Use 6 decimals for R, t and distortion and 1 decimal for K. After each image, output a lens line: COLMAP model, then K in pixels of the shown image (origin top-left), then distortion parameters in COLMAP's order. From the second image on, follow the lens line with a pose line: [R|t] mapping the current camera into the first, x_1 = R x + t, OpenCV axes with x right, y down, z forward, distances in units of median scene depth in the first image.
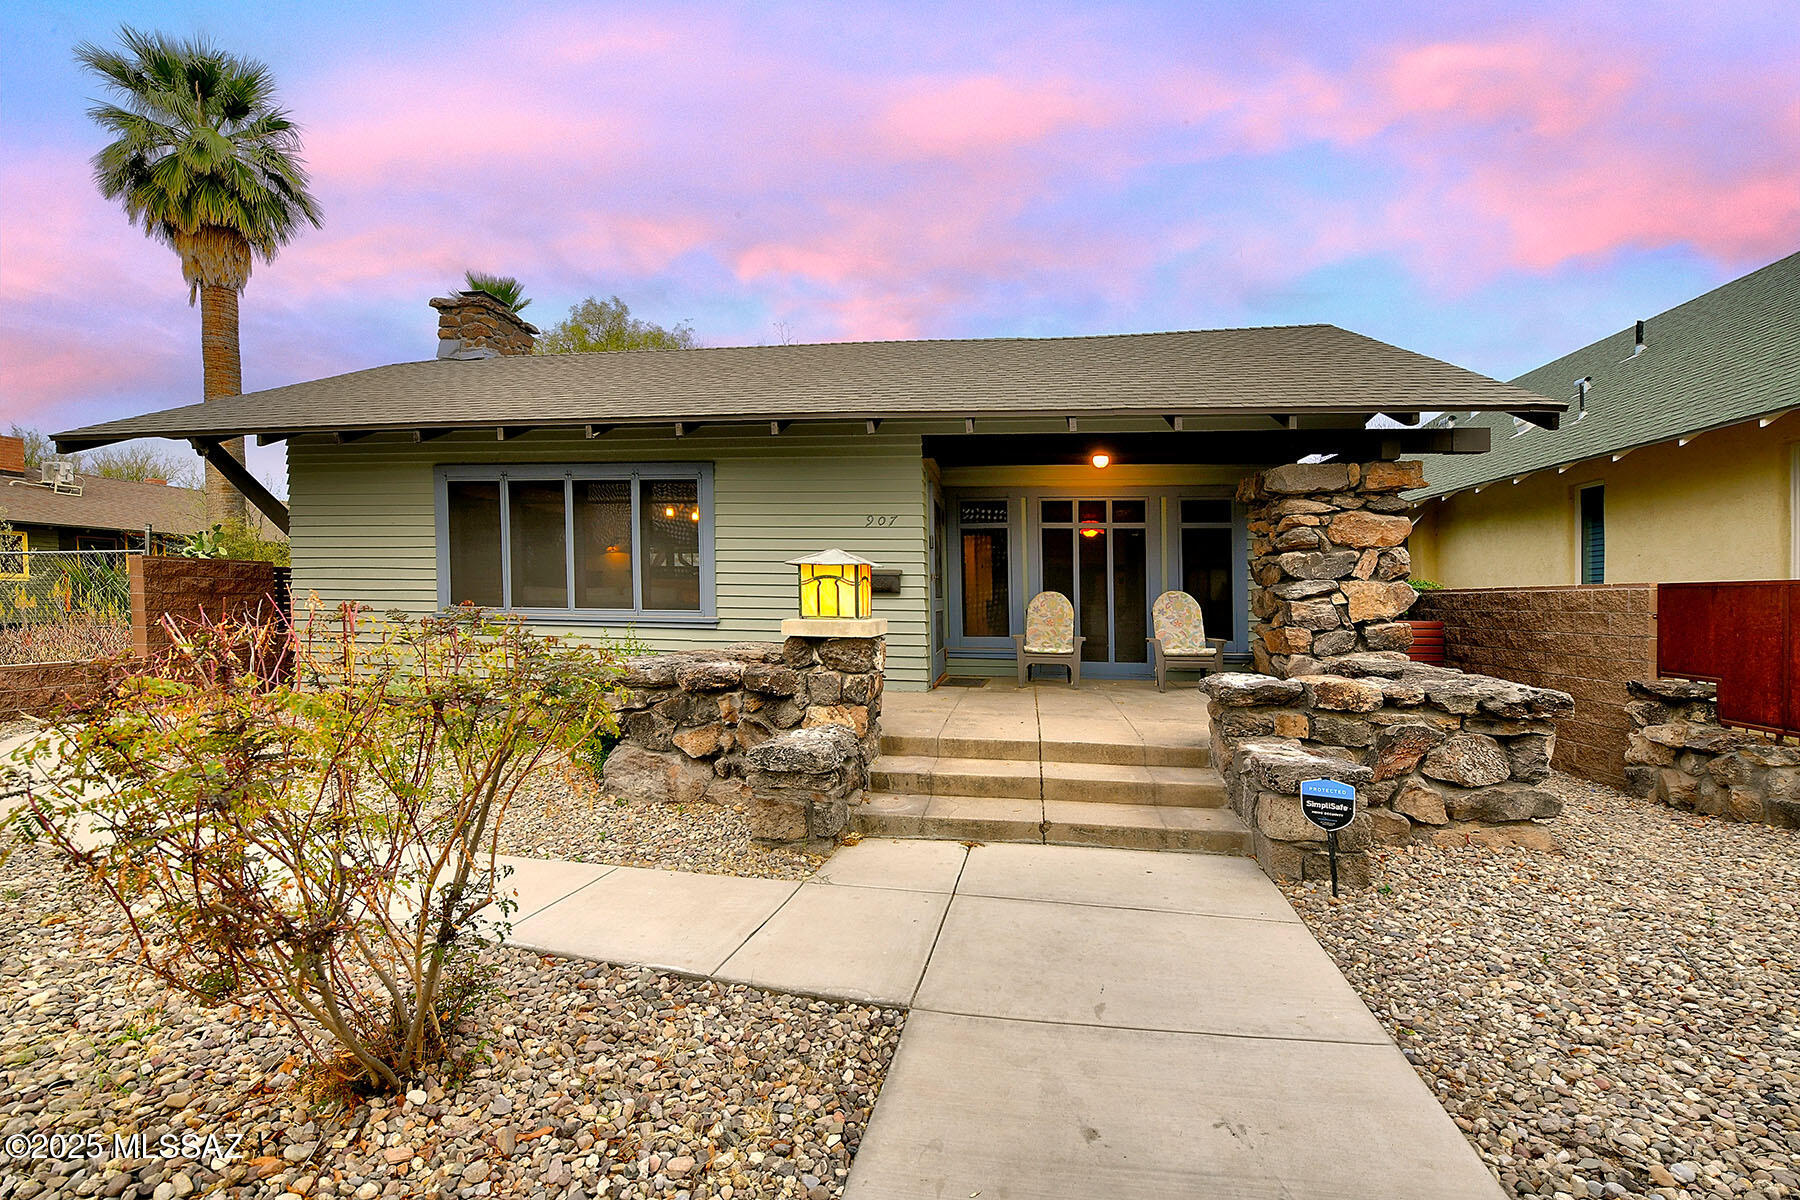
lens RADIAL K [[713.6, 0, 883.1], [0, 713.6, 519.2], [0, 0, 1]] dist [-0.000119, 0.000051]
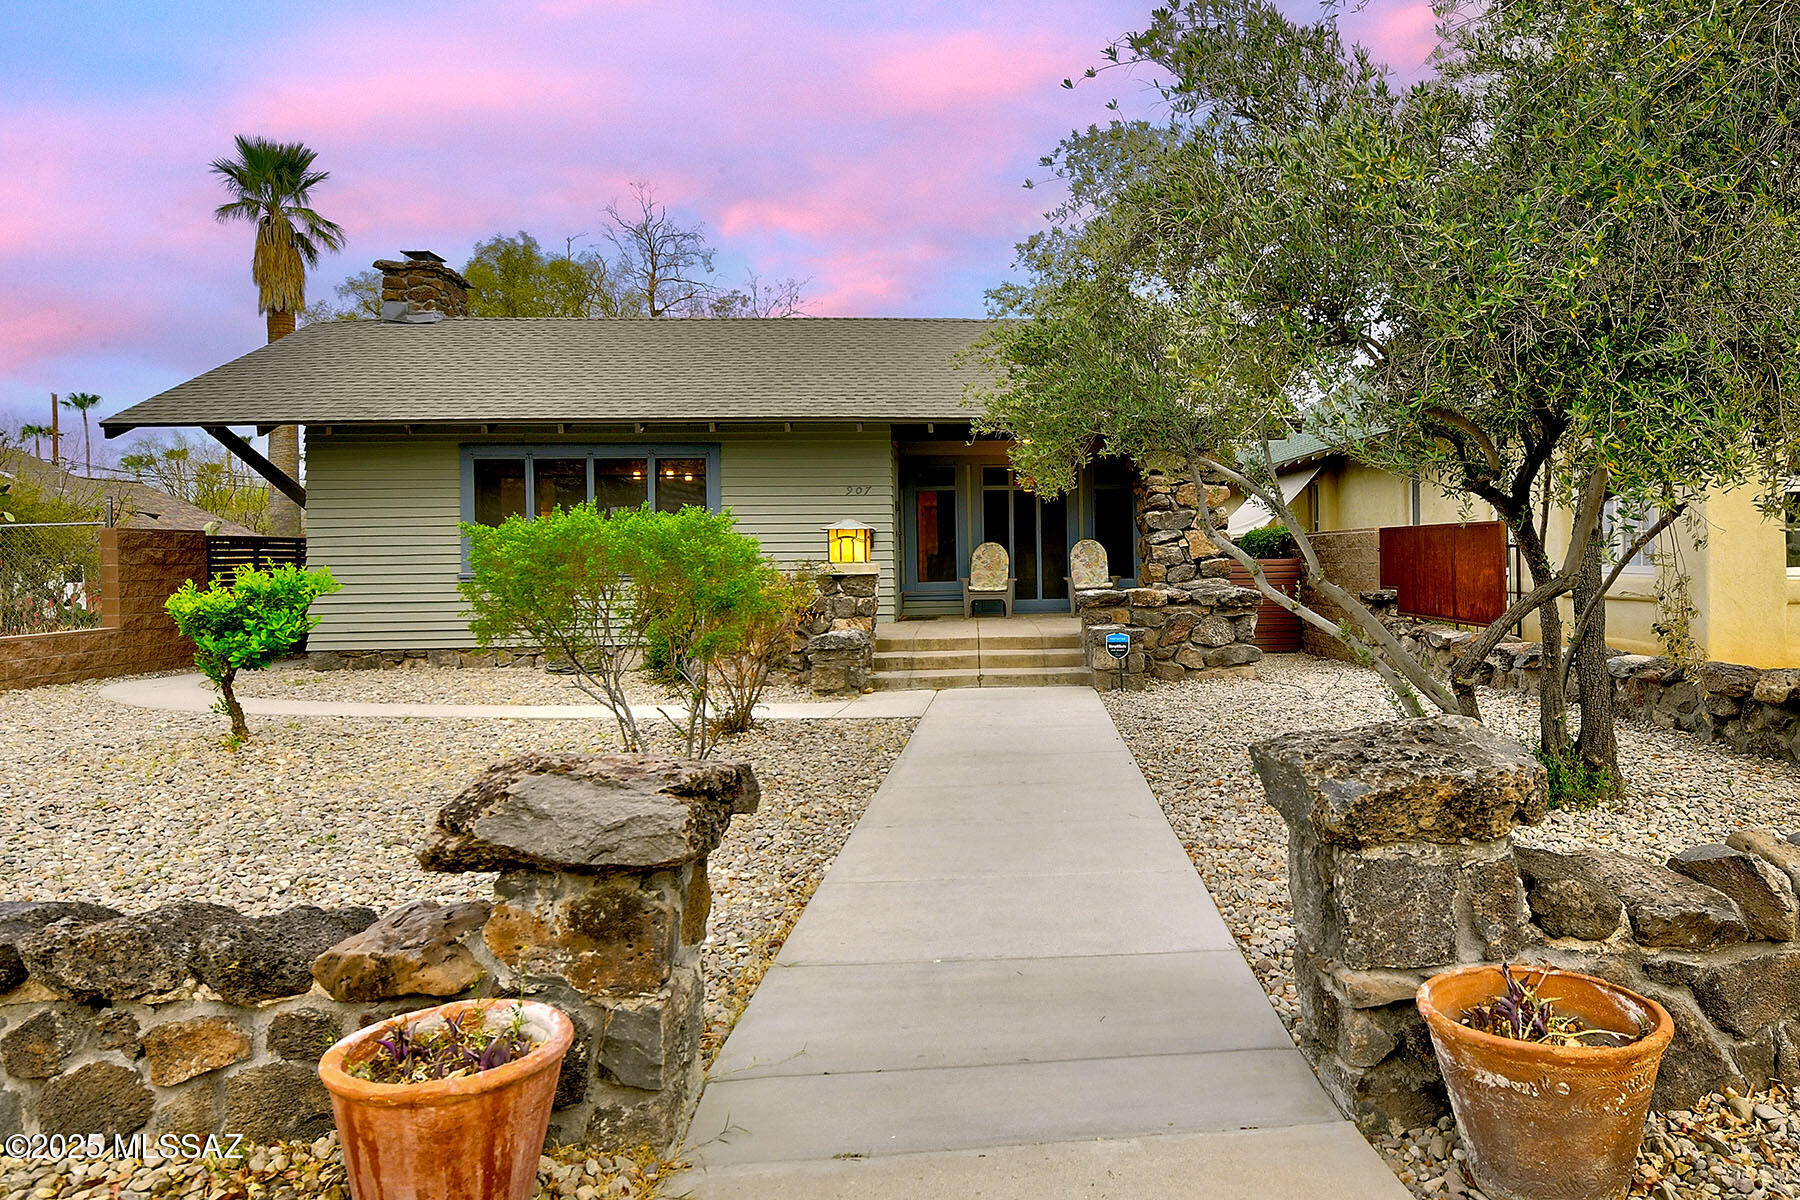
lens RADIAL K [[888.1, 0, 900.0], [0, 888.1, 600.0], [0, 0, 1]] dist [0.013104, 0.000051]
pose [[0.992953, -0.031334, 0.114289, -0.140845], [0.012522, 0.986754, 0.161739, -0.073102], [-0.117844, -0.159168, 0.980193, -0.718484]]
